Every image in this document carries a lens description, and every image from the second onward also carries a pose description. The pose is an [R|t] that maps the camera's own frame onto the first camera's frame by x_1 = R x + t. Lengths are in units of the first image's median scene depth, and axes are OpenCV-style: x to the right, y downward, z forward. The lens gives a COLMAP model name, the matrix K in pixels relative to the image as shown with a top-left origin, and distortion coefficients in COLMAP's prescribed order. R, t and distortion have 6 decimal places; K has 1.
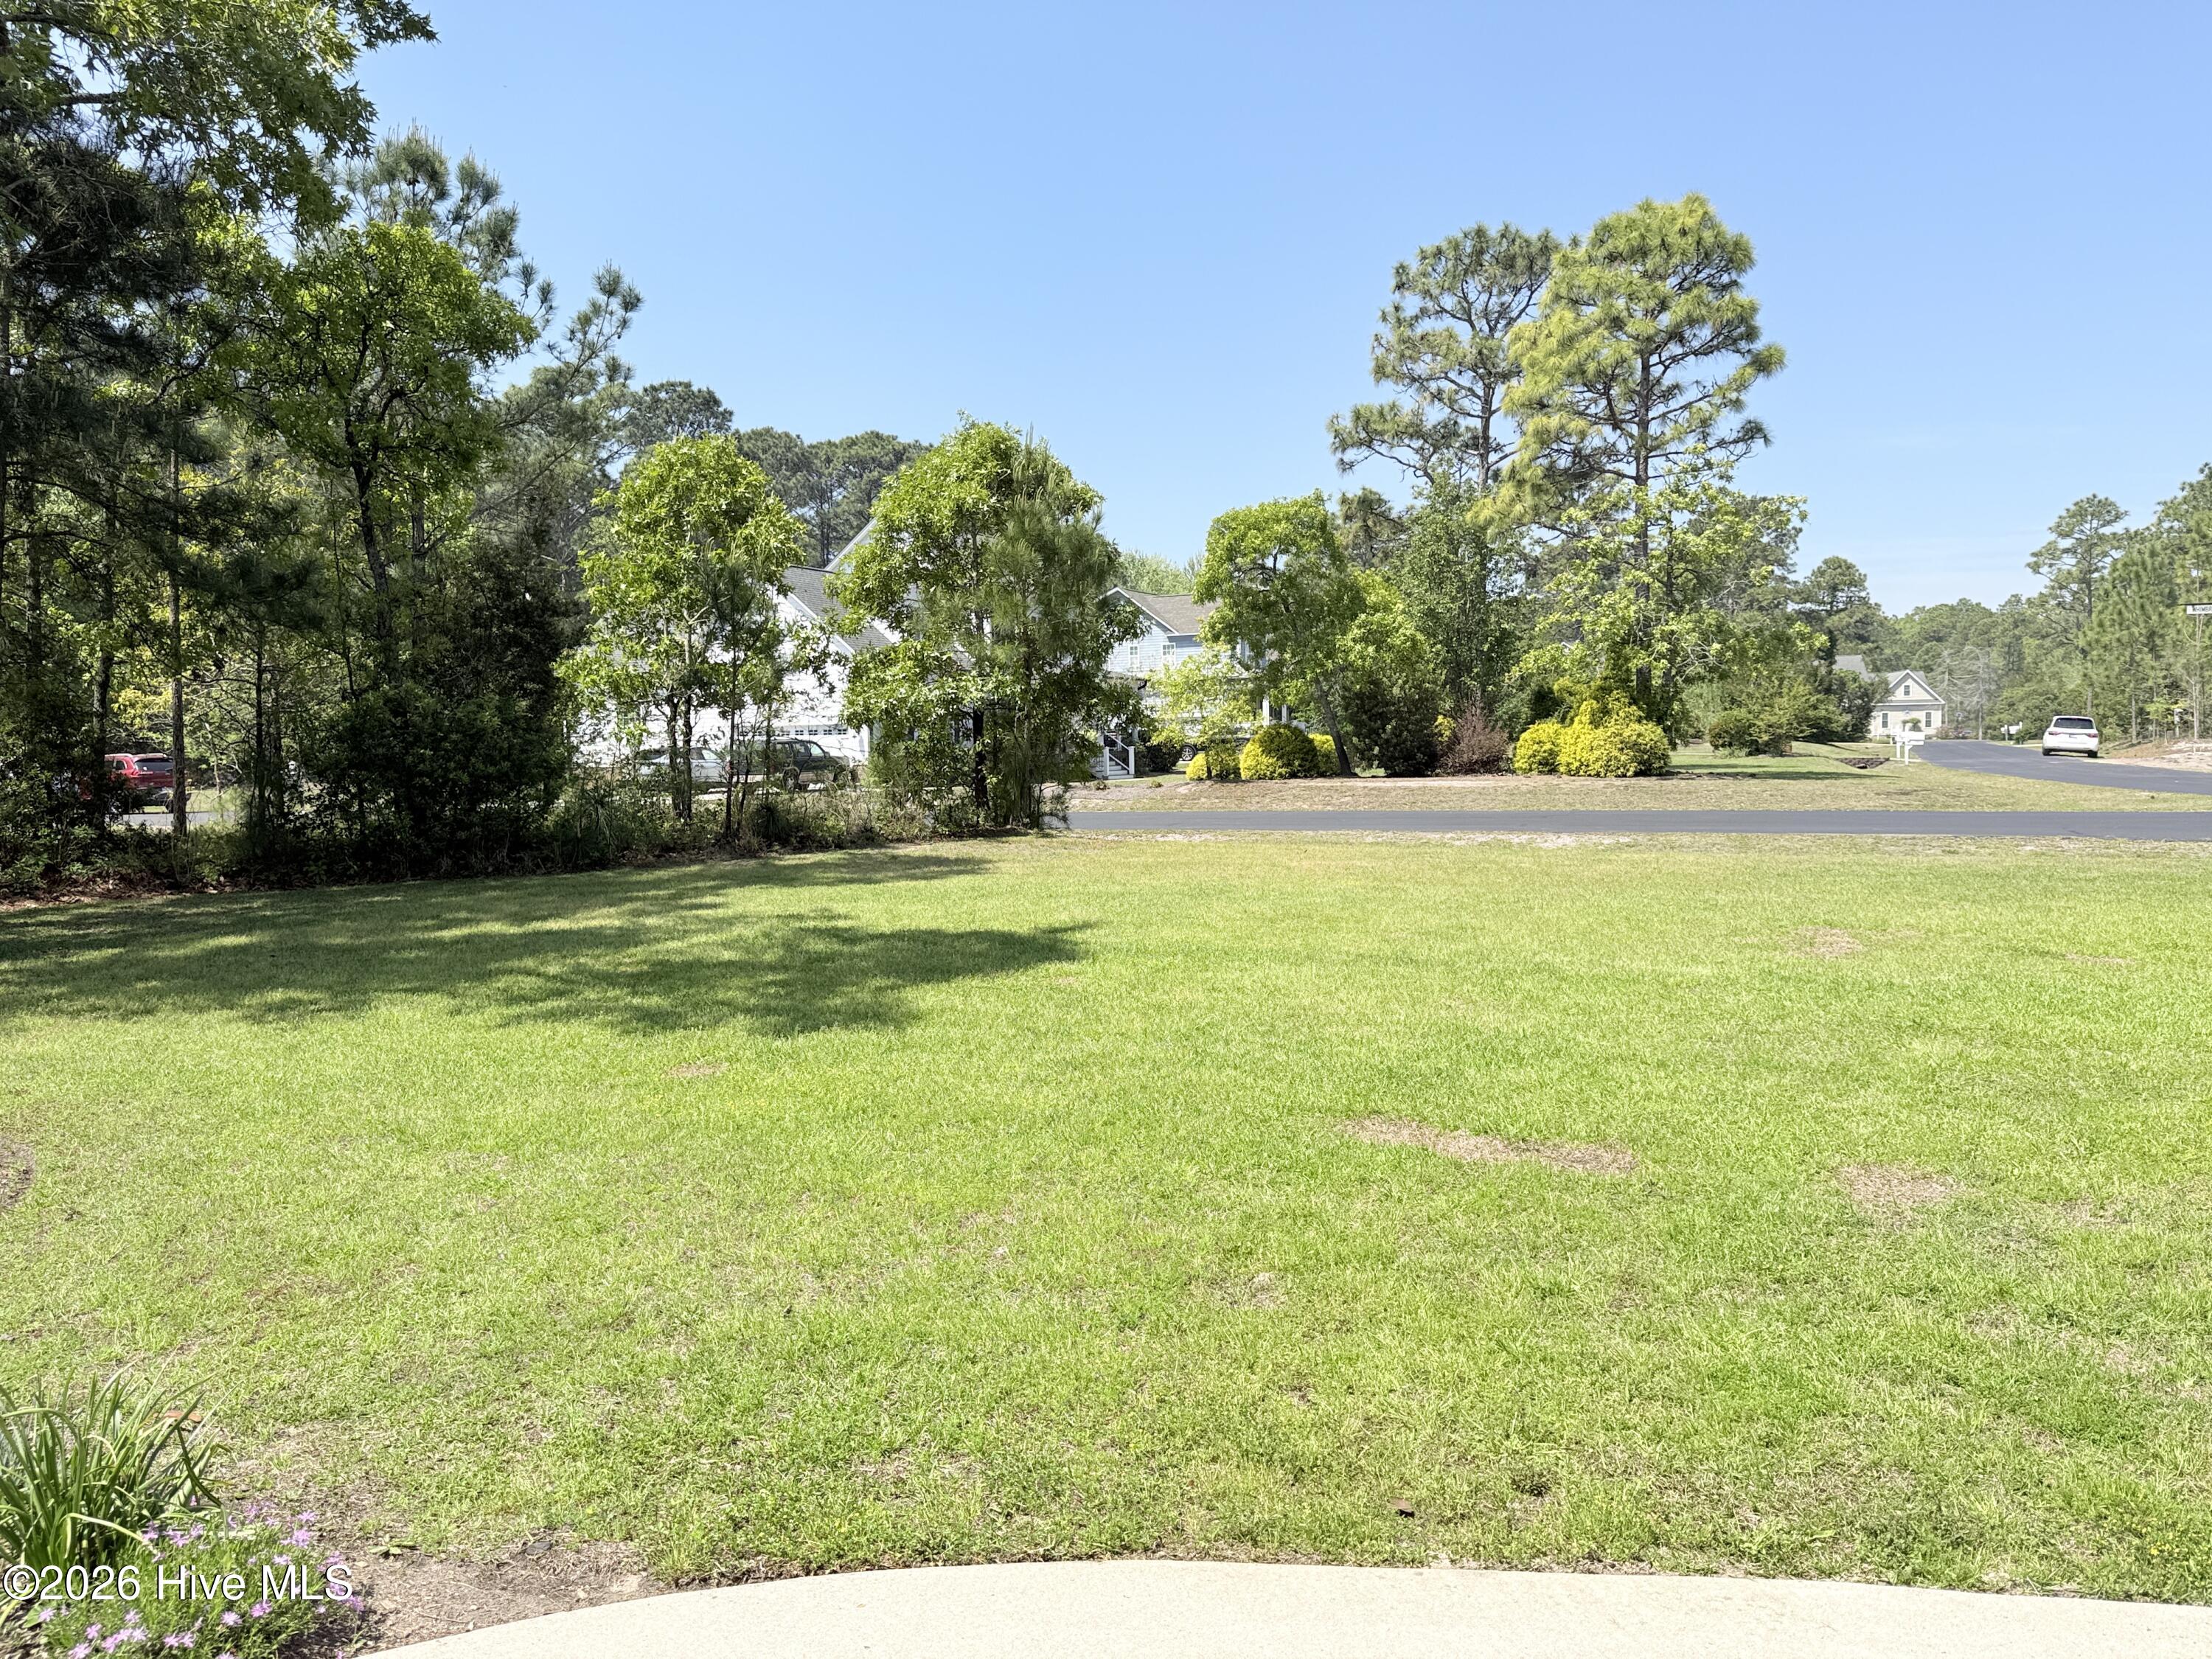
lens RADIAL K [[1560.7, 0, 1110.2], [0, 1560.7, 816.6], [0, 0, 1]] dist [0.058407, -0.082064]
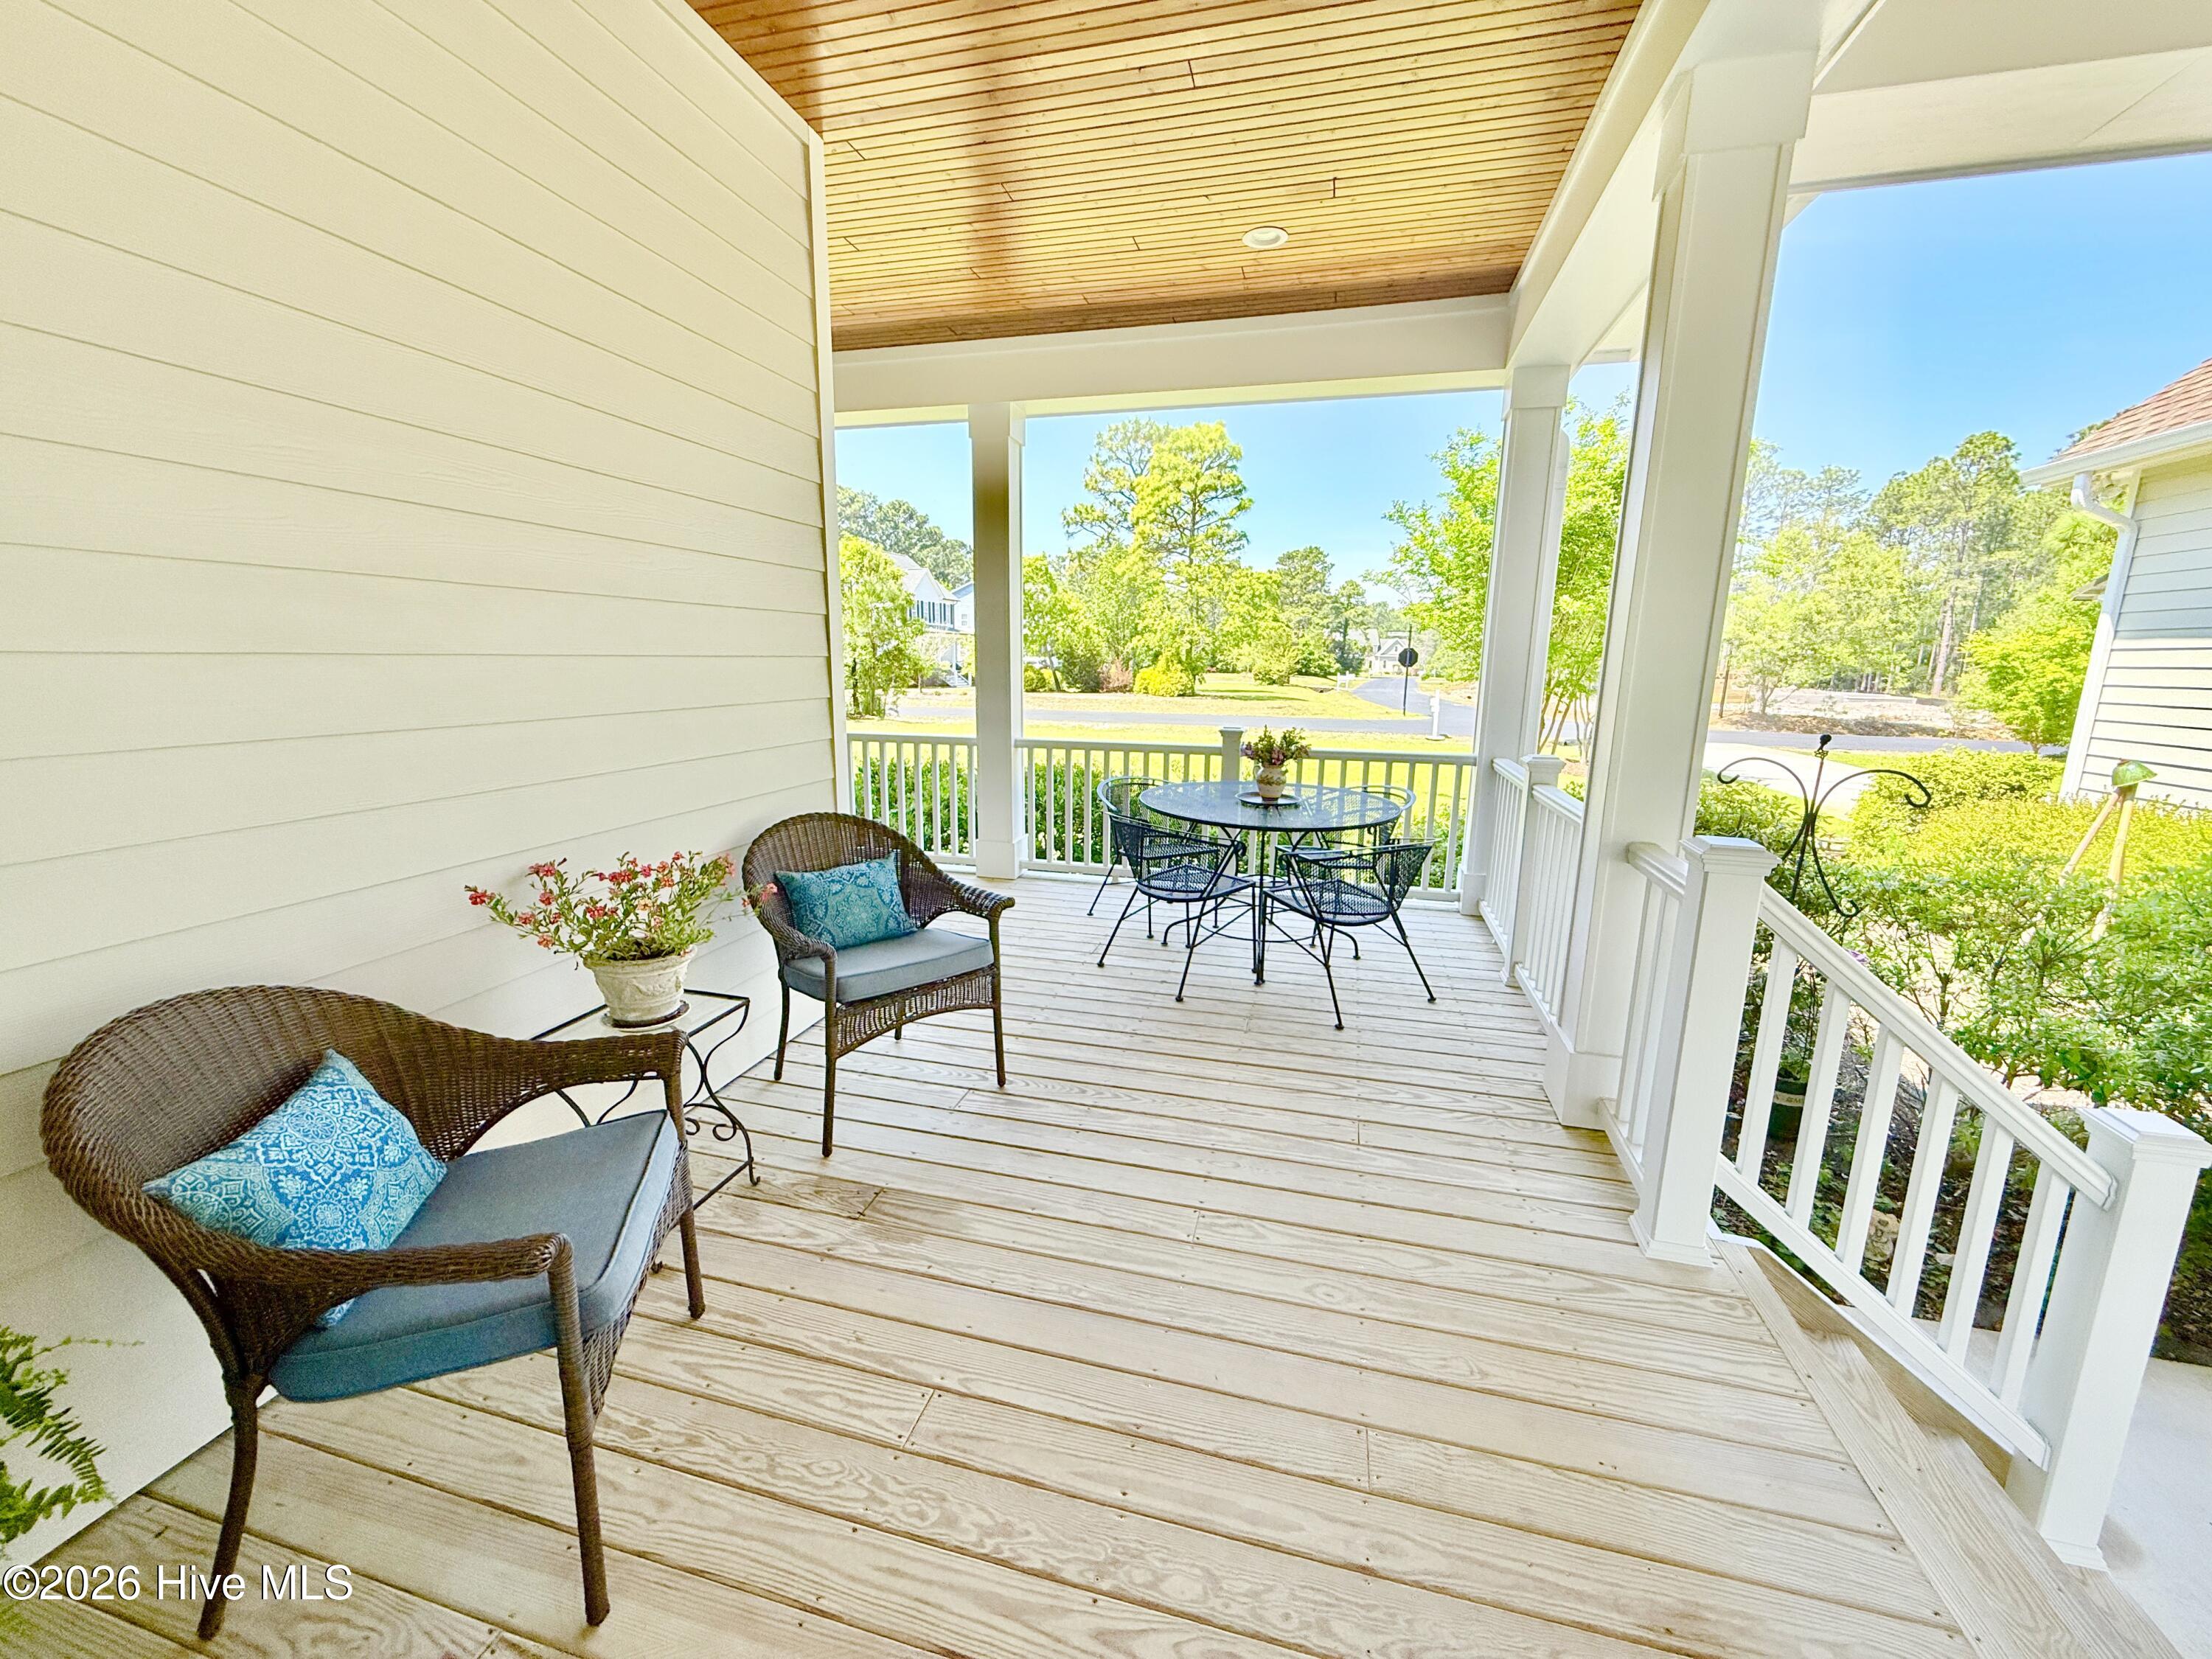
lens RADIAL K [[878.8, 0, 1115.7], [0, 878.8, 828.7], [0, 0, 1]] dist [-0.004298, 0.000877]
pose [[0.990430, 0.010521, 0.137617, 0.066982], [-0.030089, 0.989568, 0.140893, -0.012121], [-0.134699, -0.143685, 0.980414, -0.198010]]
